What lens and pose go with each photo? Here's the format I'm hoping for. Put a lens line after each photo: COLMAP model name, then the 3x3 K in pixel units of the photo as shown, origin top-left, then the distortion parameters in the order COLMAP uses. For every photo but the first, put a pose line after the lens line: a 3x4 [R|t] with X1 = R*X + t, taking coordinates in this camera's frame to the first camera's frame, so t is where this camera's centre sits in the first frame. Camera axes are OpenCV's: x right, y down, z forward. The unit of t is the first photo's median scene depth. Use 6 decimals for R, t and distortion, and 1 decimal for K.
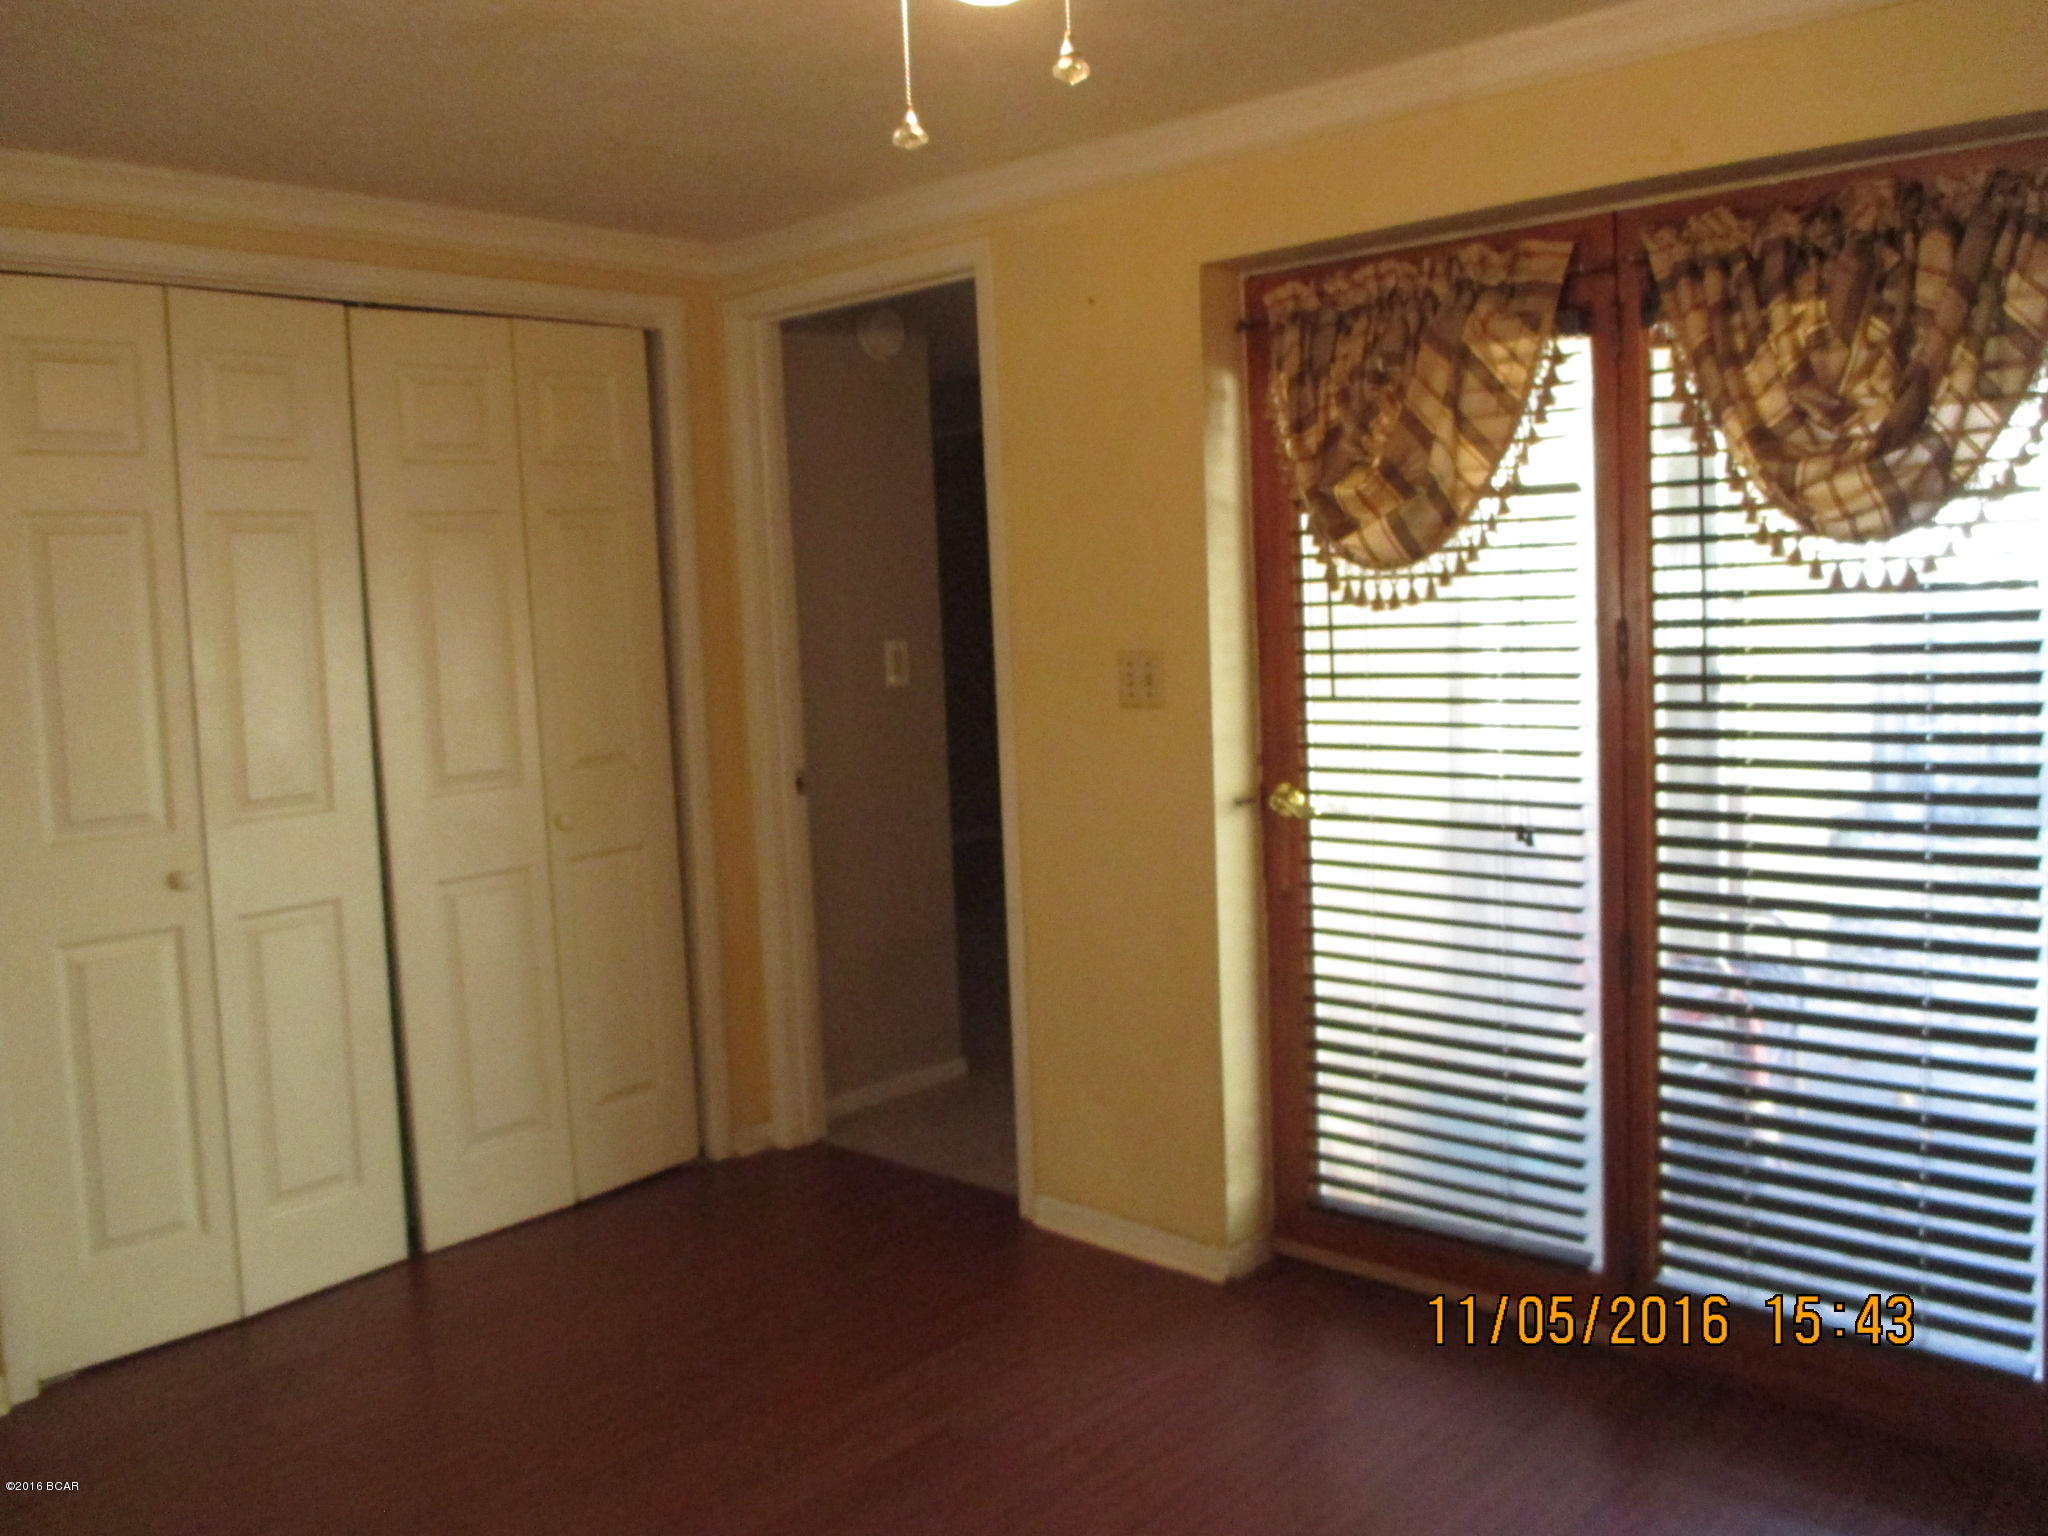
lens RADIAL K [[1727.7, 0, 1028.1], [0, 1727.7, 714.9], [0, 0, 1]] dist [-0.039544, 0.055914]
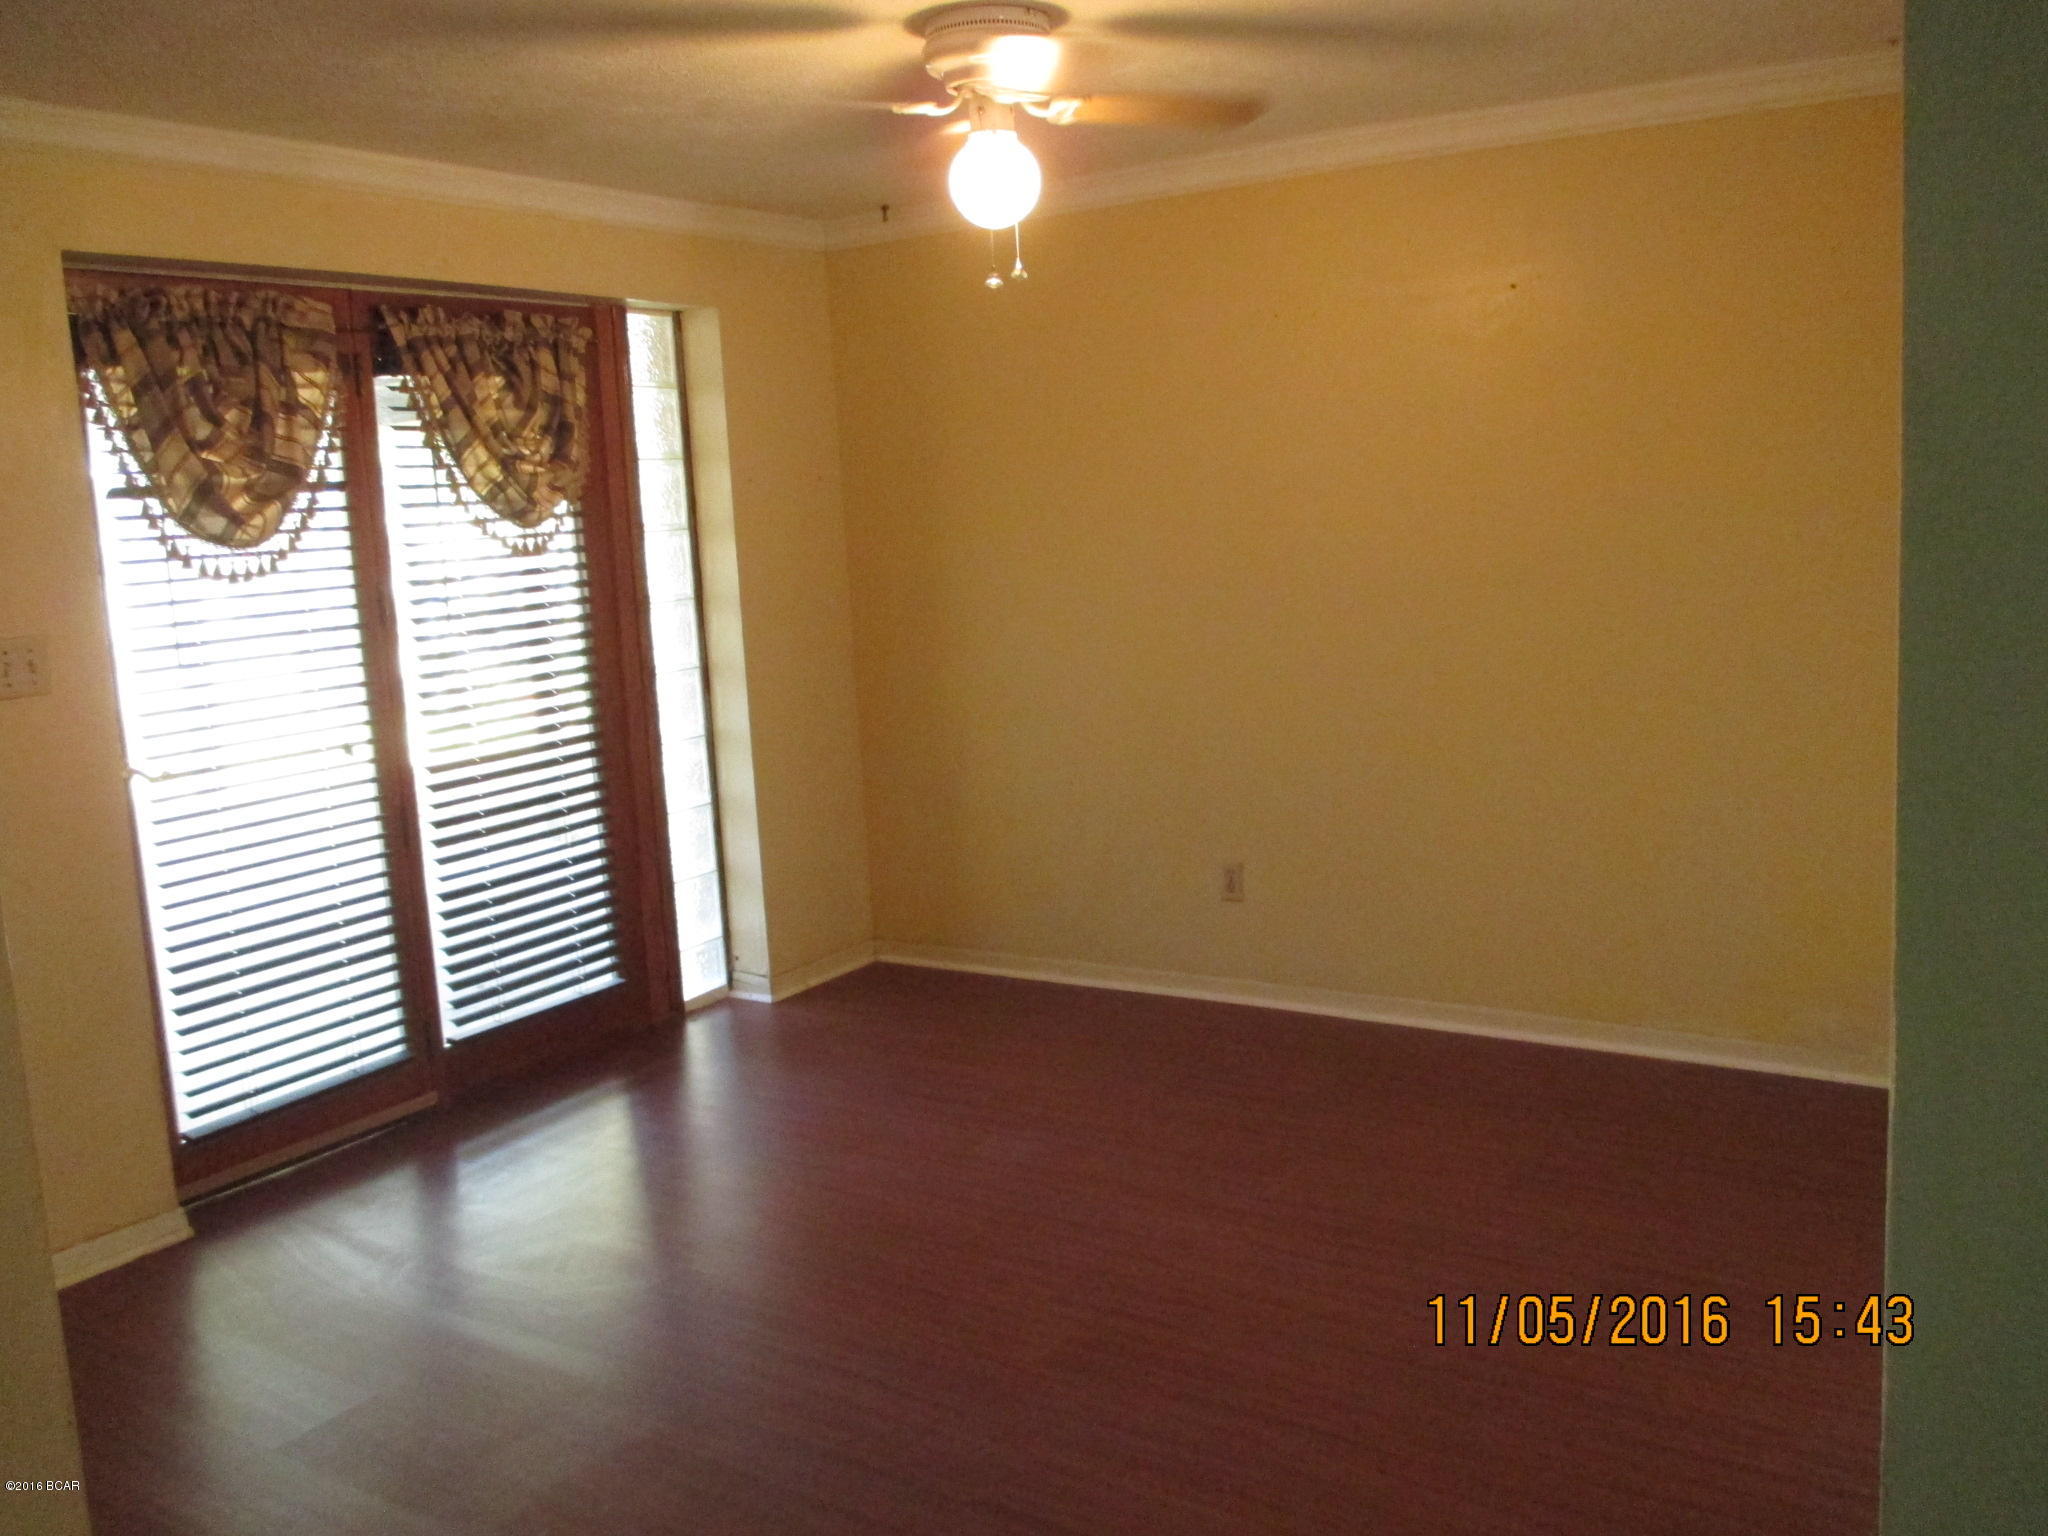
lens RADIAL K [[1727.7, 0, 1028.1], [0, 1727.7, 714.9], [0, 0, 1]] dist [-0.039544, 0.055914]
pose [[-0.158186, -0.069599, 0.984953, -1.056657], [0.141614, 0.985601, 0.092388, -0.003994], [-0.977201, 0.154098, -0.146052, 0.668718]]
